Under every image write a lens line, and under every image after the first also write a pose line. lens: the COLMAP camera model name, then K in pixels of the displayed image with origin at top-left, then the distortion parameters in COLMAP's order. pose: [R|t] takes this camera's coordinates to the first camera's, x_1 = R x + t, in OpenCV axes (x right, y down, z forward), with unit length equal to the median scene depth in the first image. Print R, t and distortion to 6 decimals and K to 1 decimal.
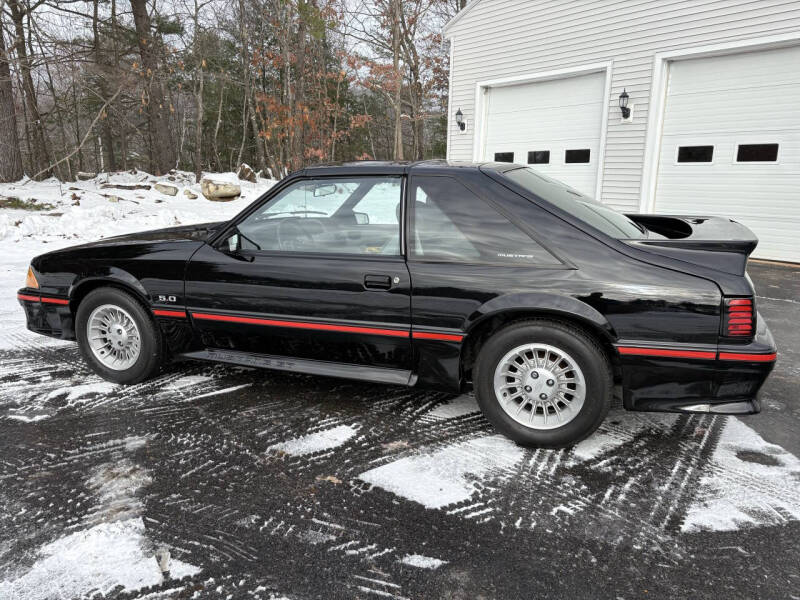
lens RADIAL K [[601.8, 0, 396.6], [0, 601.8, 301.8], [0, 0, 1]] dist [0.043112, -0.032071]
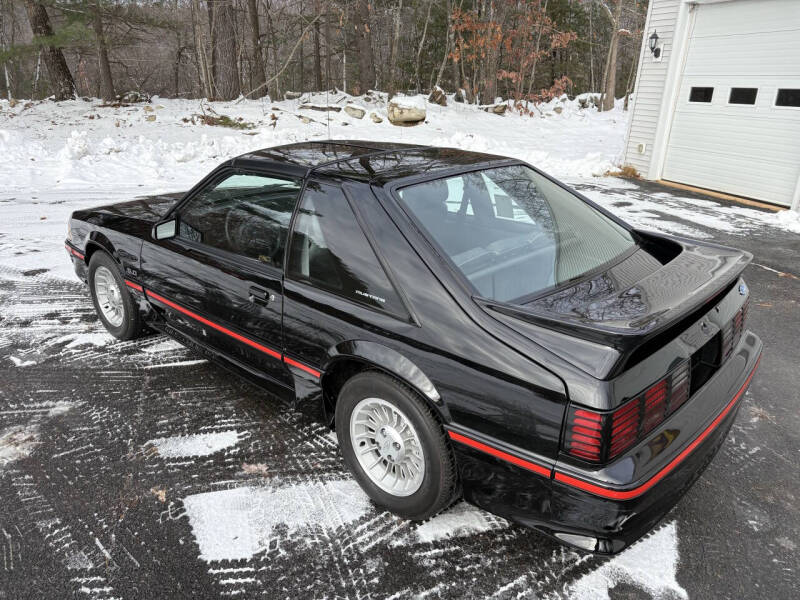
lens RADIAL K [[601.8, 0, 396.6], [0, 601.8, 301.8], [0, 0, 1]] dist [0.043112, -0.032071]
pose [[0.929226, 0.146395, -0.339276, 0.392323], [-0.099163, 0.983287, 0.152688, -0.152115], [0.355958, -0.108238, 0.928212, 0.169299]]
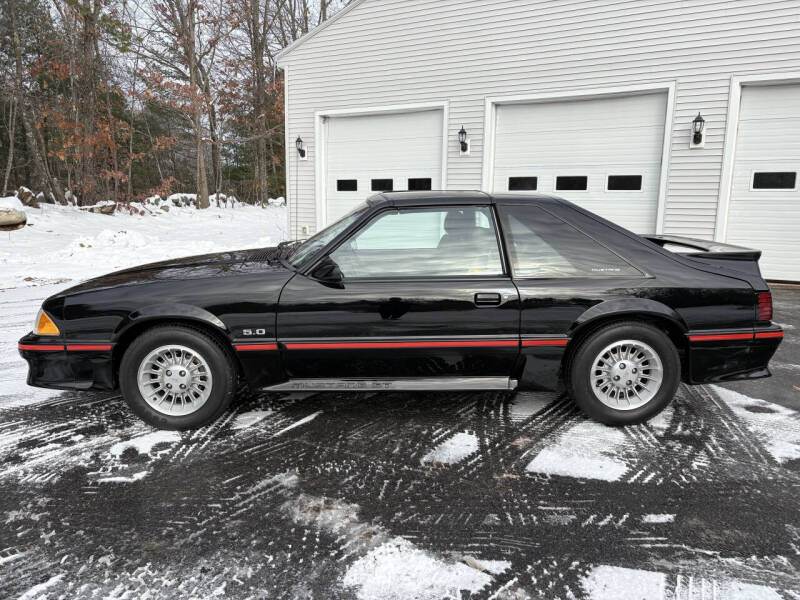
lens RADIAL K [[601.8, 0, 396.6], [0, 601.8, 301.8], [0, 0, 1]] dist [0.043112, -0.032071]
pose [[0.926649, -0.064766, 0.370306, -0.492922], [0.078665, 0.996646, -0.022538, -0.013293], [-0.367605, 0.050015, 0.928636, 0.014353]]
